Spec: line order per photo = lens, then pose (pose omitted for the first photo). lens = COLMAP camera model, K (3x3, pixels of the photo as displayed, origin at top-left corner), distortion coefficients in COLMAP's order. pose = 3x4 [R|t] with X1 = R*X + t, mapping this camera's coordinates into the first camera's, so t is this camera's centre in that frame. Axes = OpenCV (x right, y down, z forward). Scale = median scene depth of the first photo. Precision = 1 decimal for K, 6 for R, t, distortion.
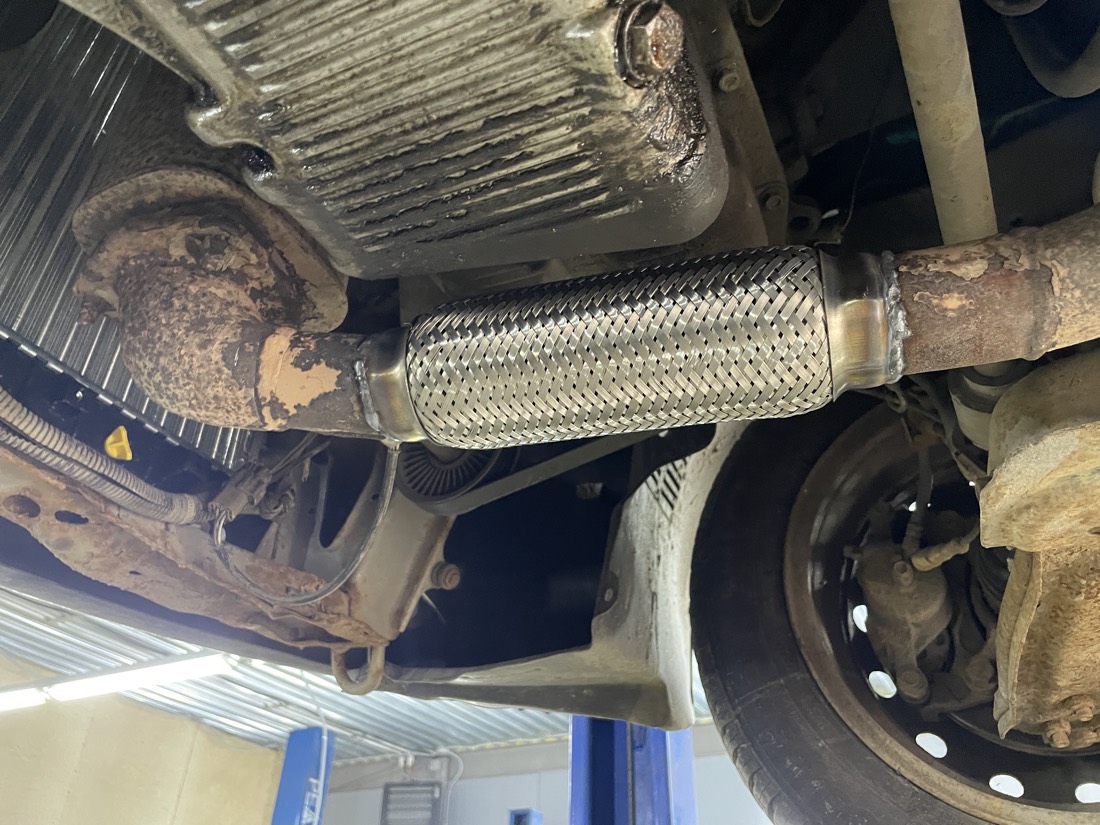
lens RADIAL K [[844.3, 0, 551.9], [0, 844.3, 406.1], [0, 0, 1]] dist [0.066342, -0.092408]
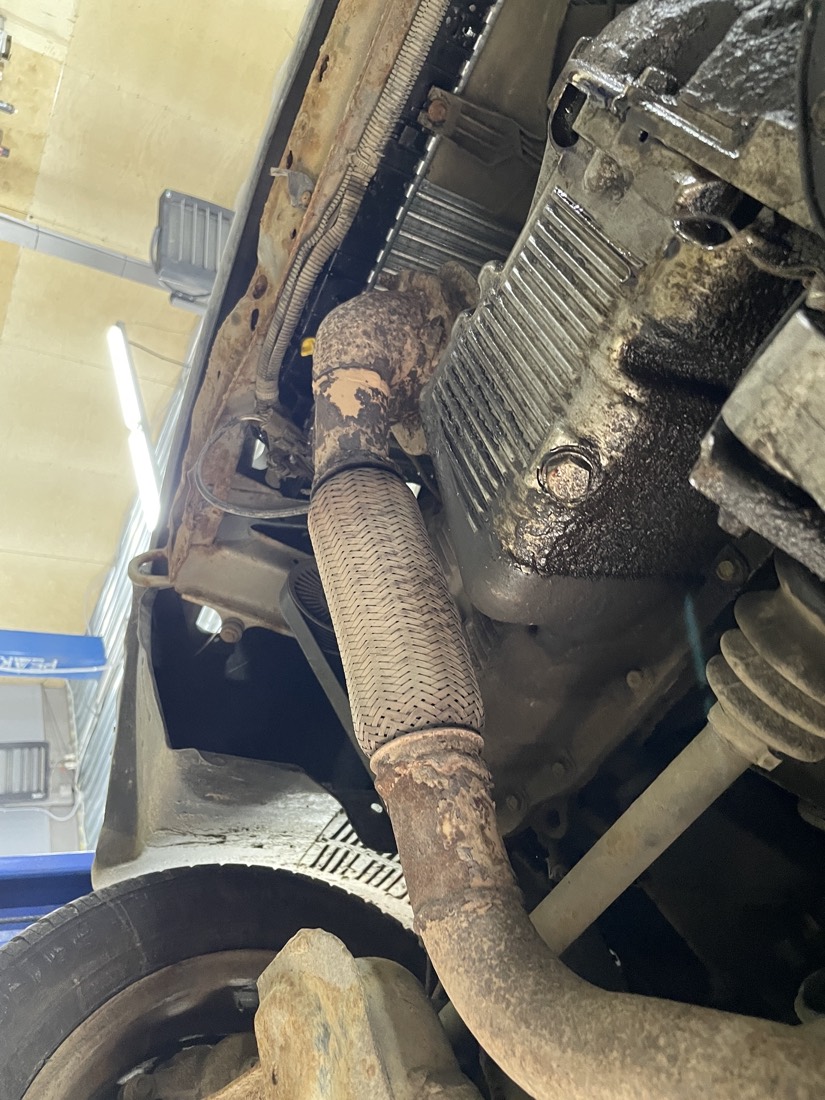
lens RADIAL K [[844.3, 0, 406.8], [0, 844.3, 550.6], [0, 0, 1]] dist [0.066342, -0.092408]
pose [[0.119435, 0.922769, -0.366378, 0.411173], [-0.991939, 0.126638, -0.004407, -0.079087], [0.042331, 0.363951, 0.930456, -0.164830]]
